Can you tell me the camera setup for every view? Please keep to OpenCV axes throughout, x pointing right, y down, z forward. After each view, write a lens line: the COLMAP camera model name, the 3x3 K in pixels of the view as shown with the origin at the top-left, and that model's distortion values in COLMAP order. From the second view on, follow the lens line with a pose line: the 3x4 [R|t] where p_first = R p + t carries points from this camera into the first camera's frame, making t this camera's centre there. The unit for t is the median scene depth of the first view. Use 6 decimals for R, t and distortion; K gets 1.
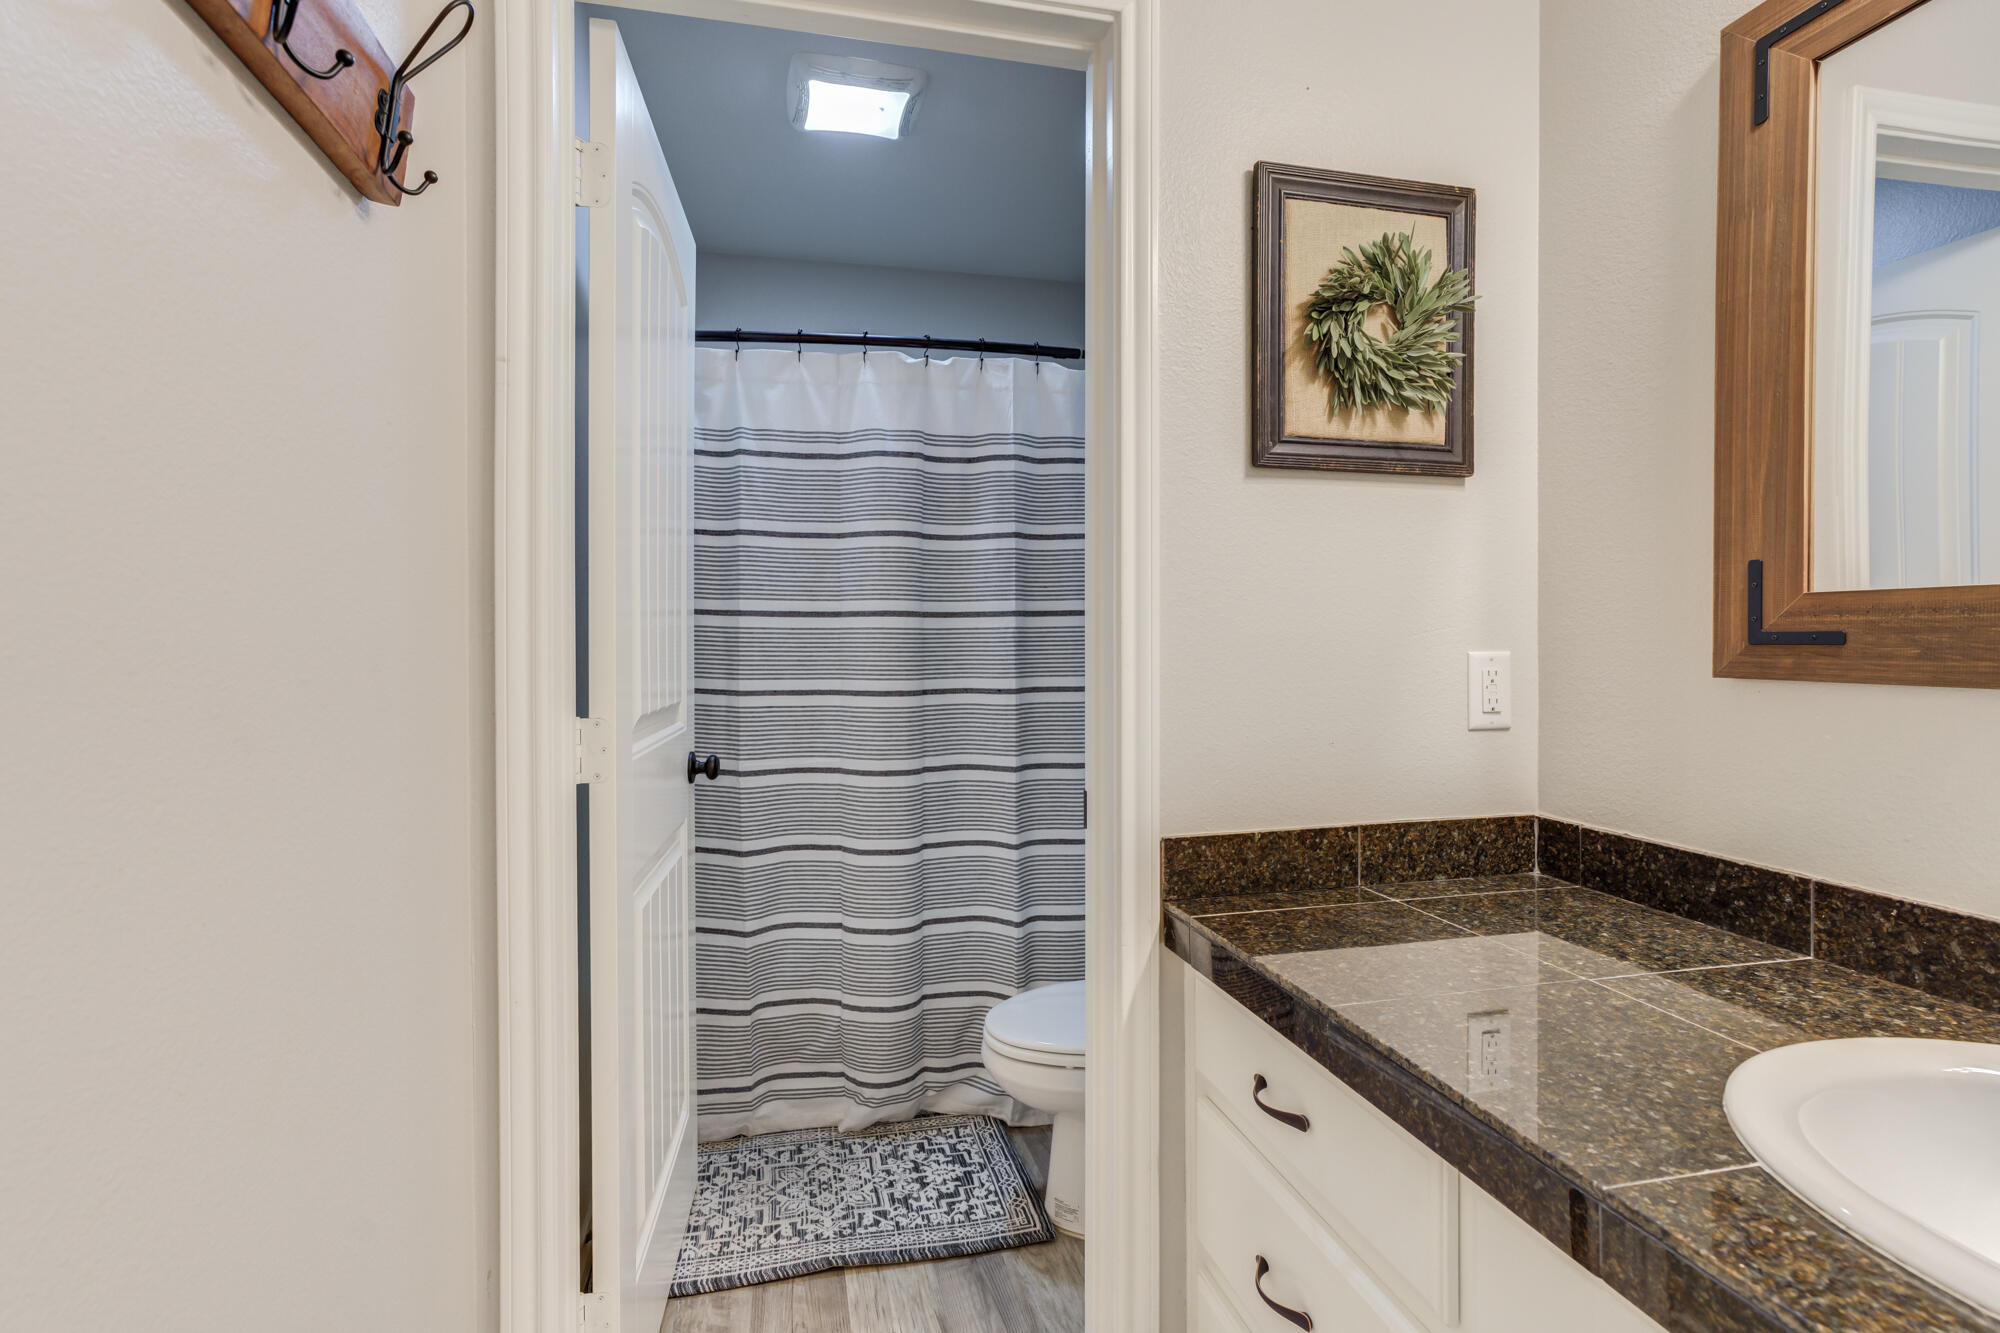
lens RADIAL K [[911.5, 0, 958.7], [0, 911.5, 647.3], [0, 0, 1]] dist [-0.017005, 0.011544]
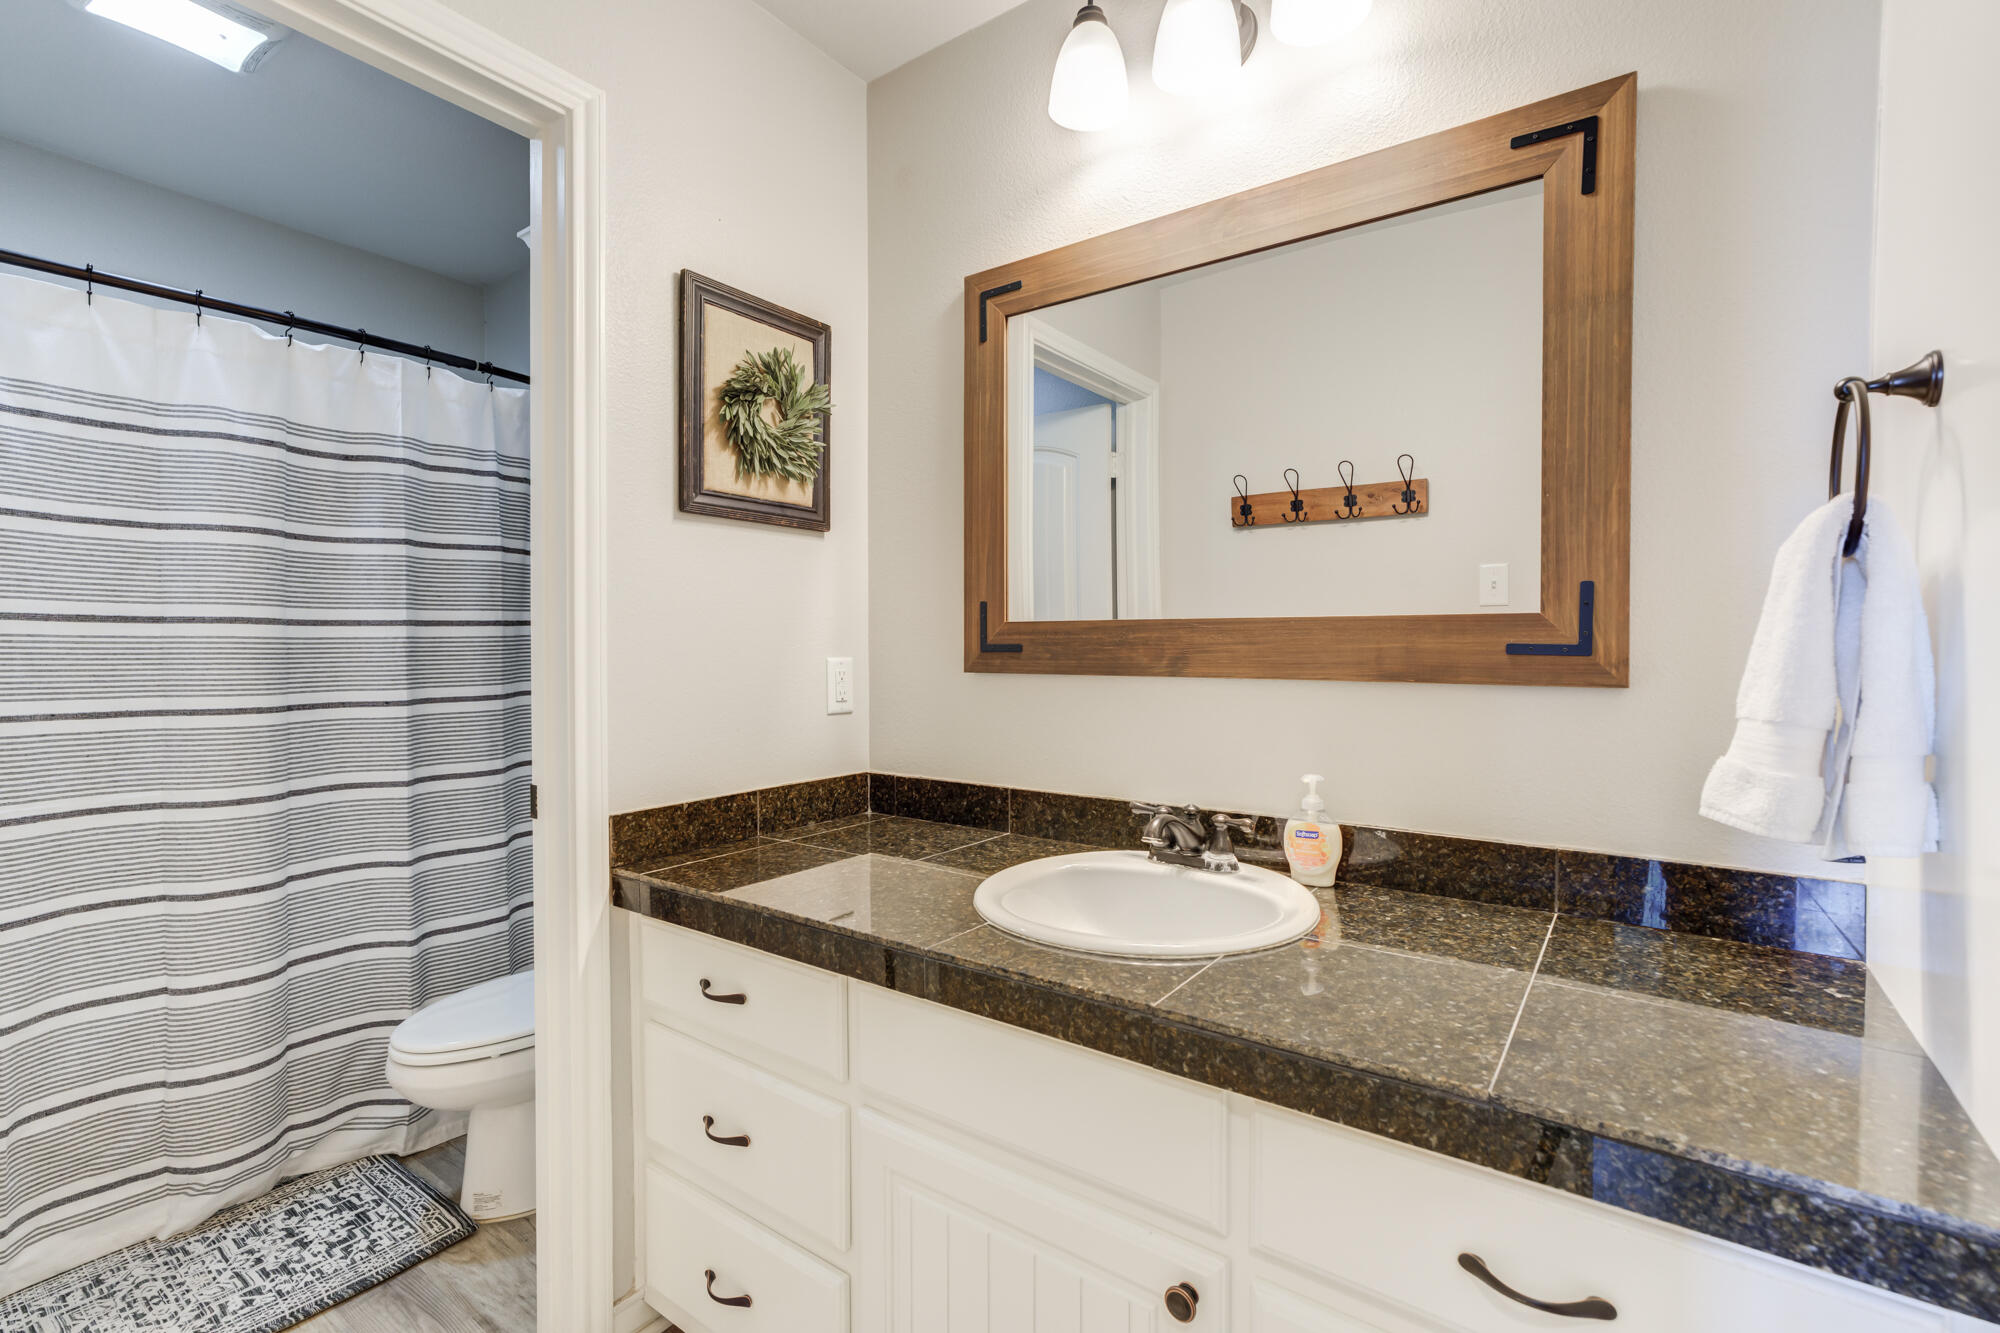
lens RADIAL K [[935.0, 0, 1006.0], [0, 935.0, 667.1], [0, 0, 1]] dist [-0.017170, 0.020236]
pose [[0.731661, -0.013130, 0.681542, -0.207976], [0.006710, 0.999905, 0.012060, 0.003378], [-0.681636, -0.004251, 0.731679, -0.226505]]
